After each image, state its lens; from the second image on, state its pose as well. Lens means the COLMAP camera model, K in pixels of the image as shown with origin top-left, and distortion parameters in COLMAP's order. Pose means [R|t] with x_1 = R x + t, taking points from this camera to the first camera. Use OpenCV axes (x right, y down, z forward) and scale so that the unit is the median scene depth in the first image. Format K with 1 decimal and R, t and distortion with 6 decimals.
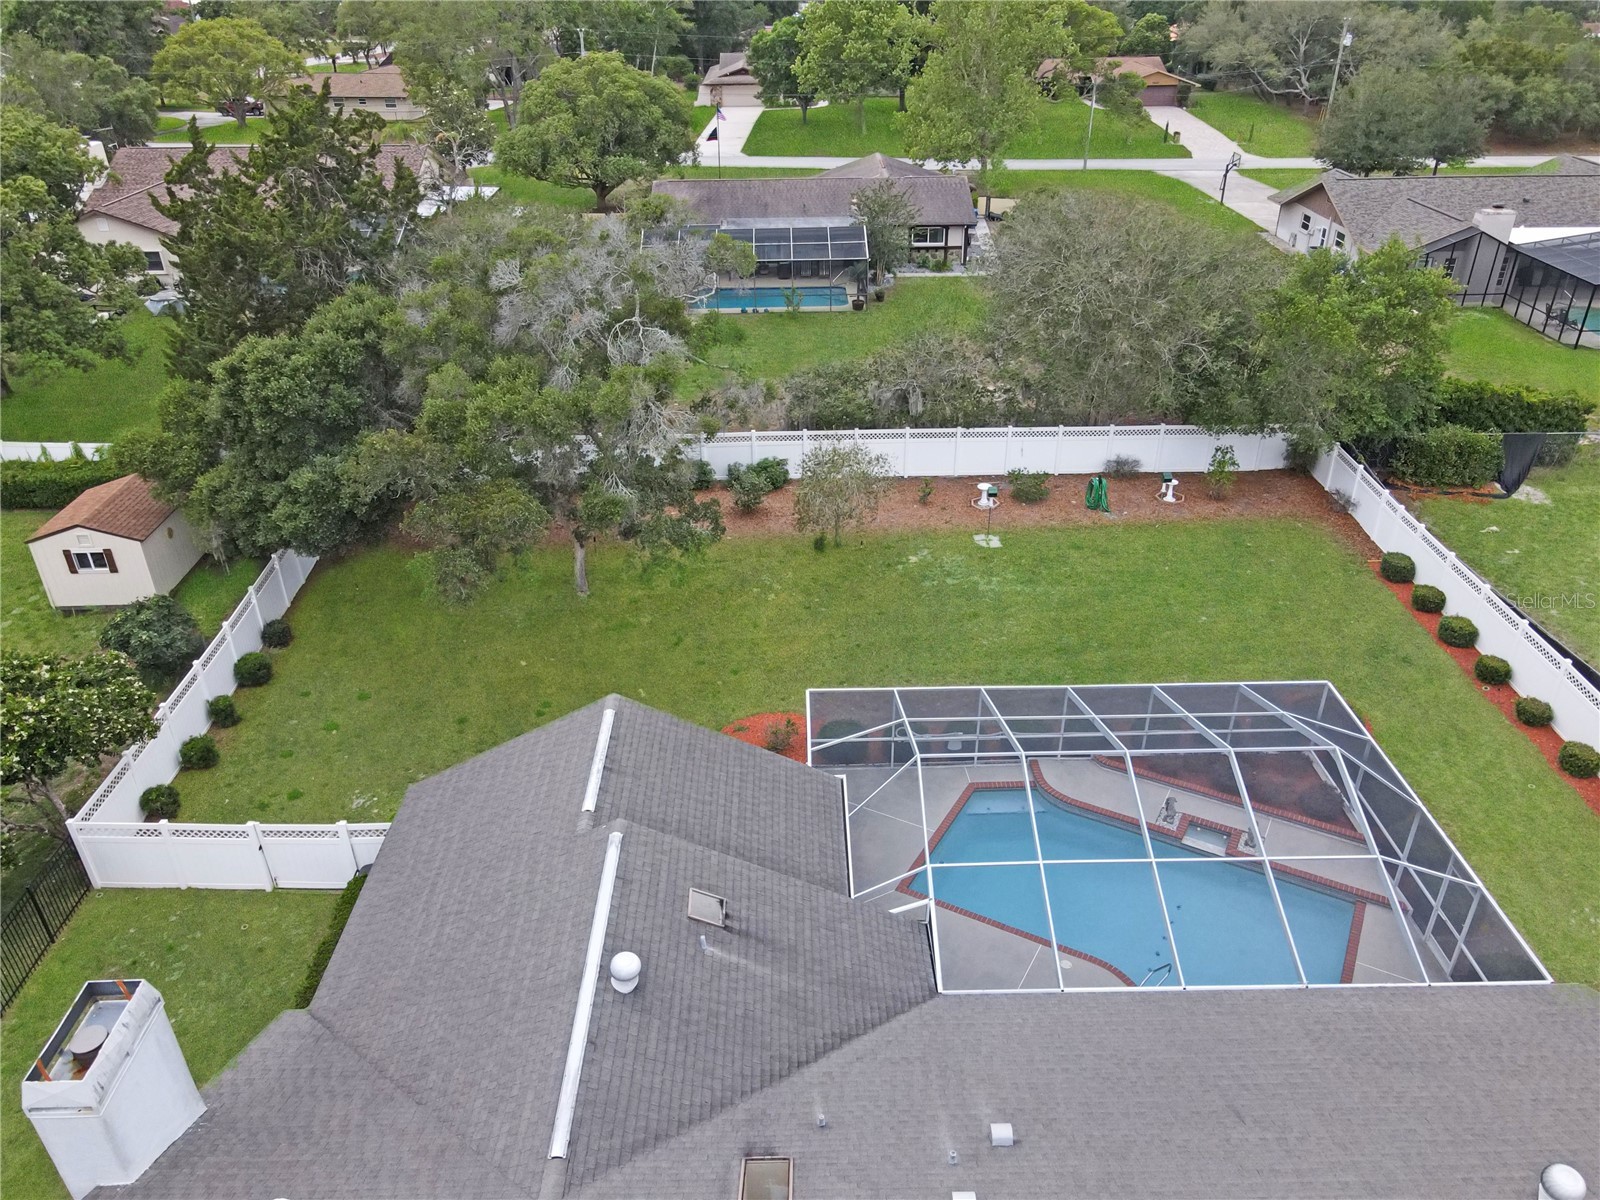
lens RADIAL K [[1170.8, 0, 801.7], [0, 1170.8, 603.3], [0, 0, 1]] dist [0.003561, 0.019474]
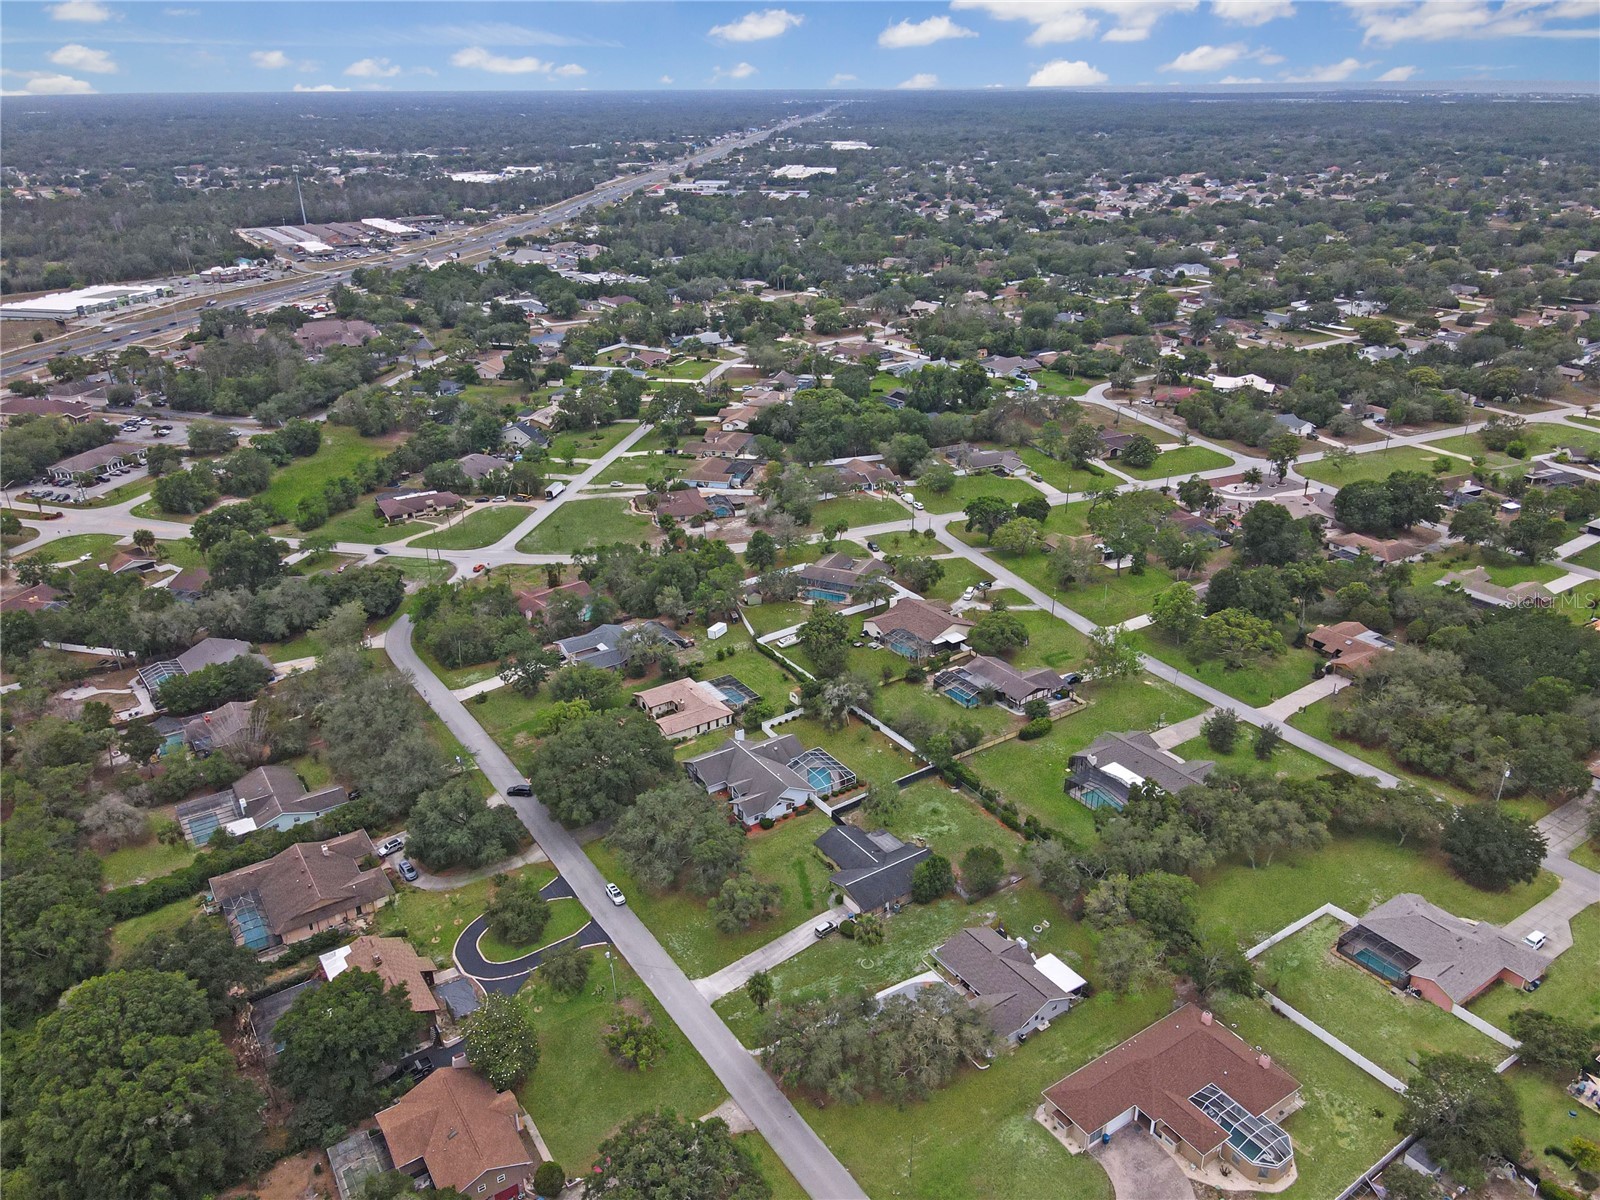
lens RADIAL K [[1178.3, 0, 801.0], [0, 1178.3, 593.4], [0, 0, 1]] dist [0.006995, 0.012786]
pose [[0.541807, 0.342912, -0.767370, 4.927869], [-0.414090, 0.903402, 0.111330, -1.475166], [0.731420, 0.257441, 0.631466, -3.856237]]
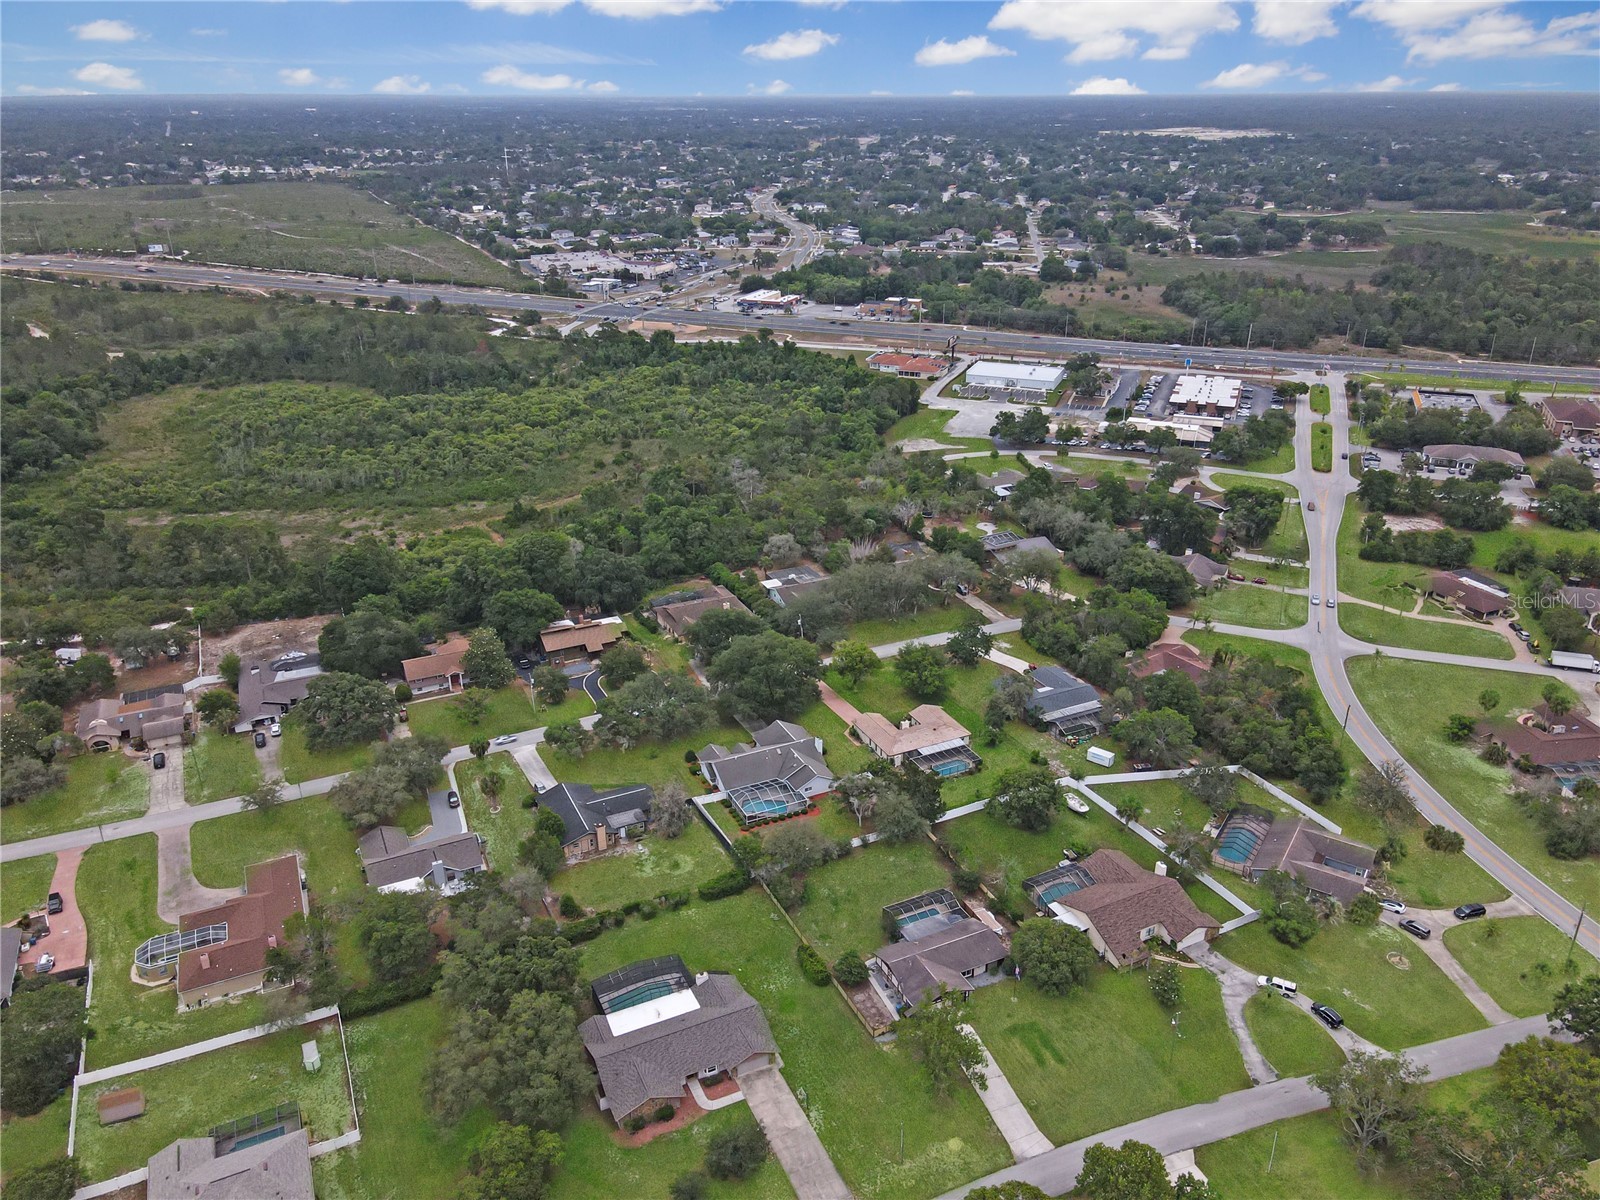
lens RADIAL K [[1170.8, 0, 801.7], [0, 1170.8, 603.3], [0, 0, 1]] dist [0.003561, 0.019474]
pose [[-0.908046, 0.184210, -0.376189, 2.255112], [-0.193146, 0.612786, 0.766282, -5.530928], [0.371681, 0.768479, -0.520859, 3.321086]]
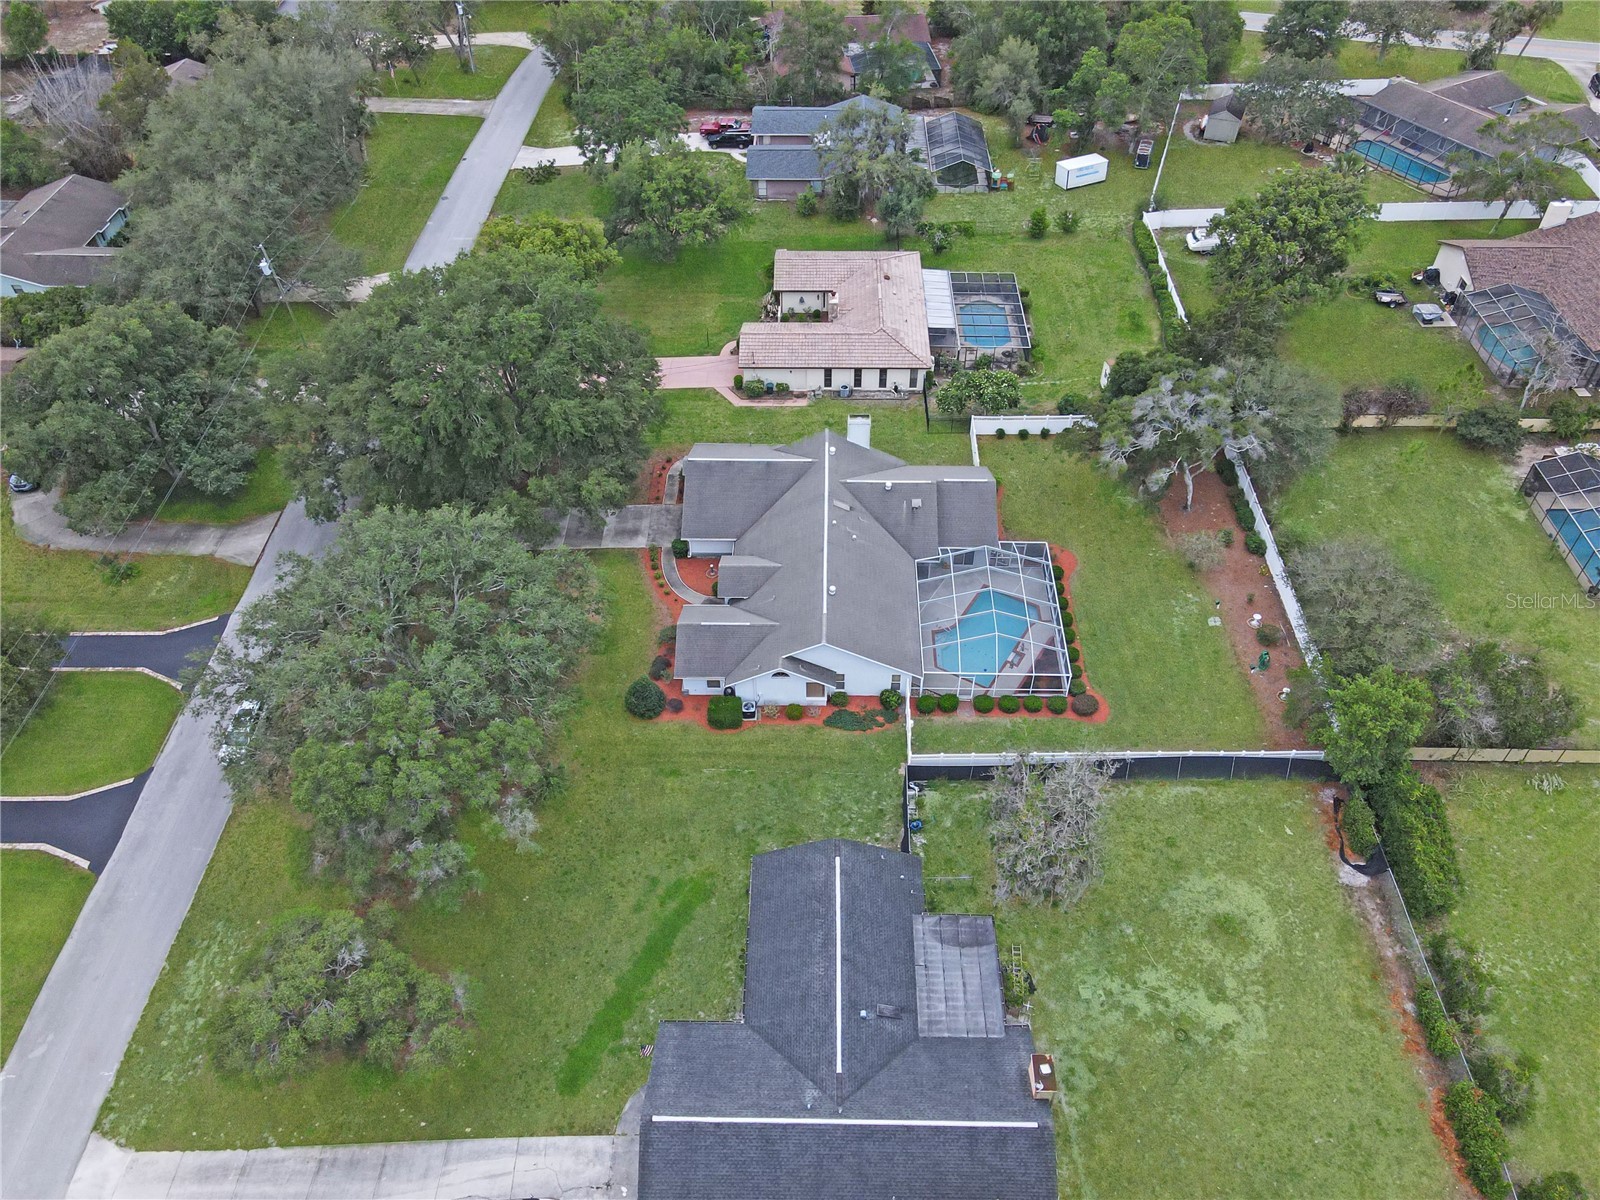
lens RADIAL K [[1178.3, 0, 801.0], [0, 1178.3, 593.4], [0, 0, 1]] dist [0.006995, 0.012786]
pose [[-0.040819, 0.706214, -0.706821, 1.791106], [-0.488437, 0.603021, 0.630710, -1.145977], [0.871644, 0.370983, 0.320326, -0.358661]]
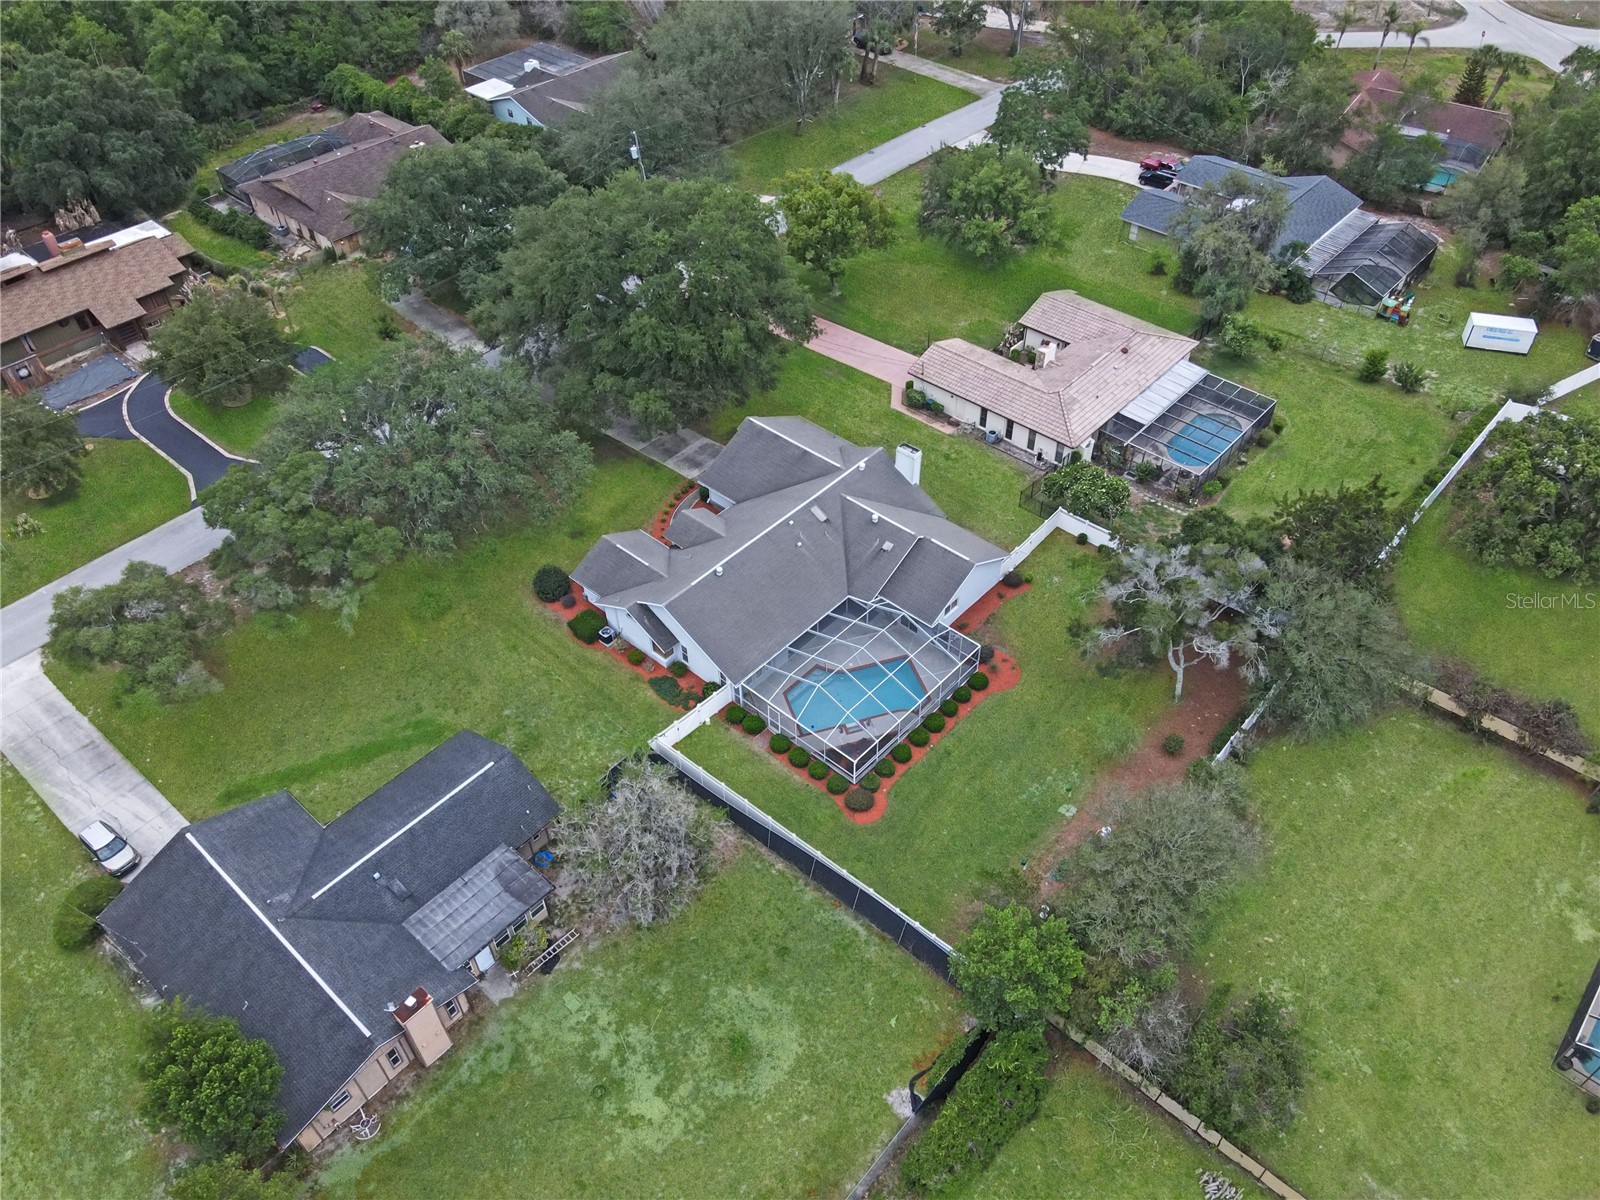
lens RADIAL K [[1170.8, 0, 801.7], [0, 1170.8, 603.3], [0, 0, 1]] dist [0.003561, 0.019474]
pose [[-0.680053, 0.526816, -0.509895, 1.293387], [-0.345833, 0.382742, 0.856685, -1.715253], [0.646473, 0.758930, -0.078095, 0.701053]]
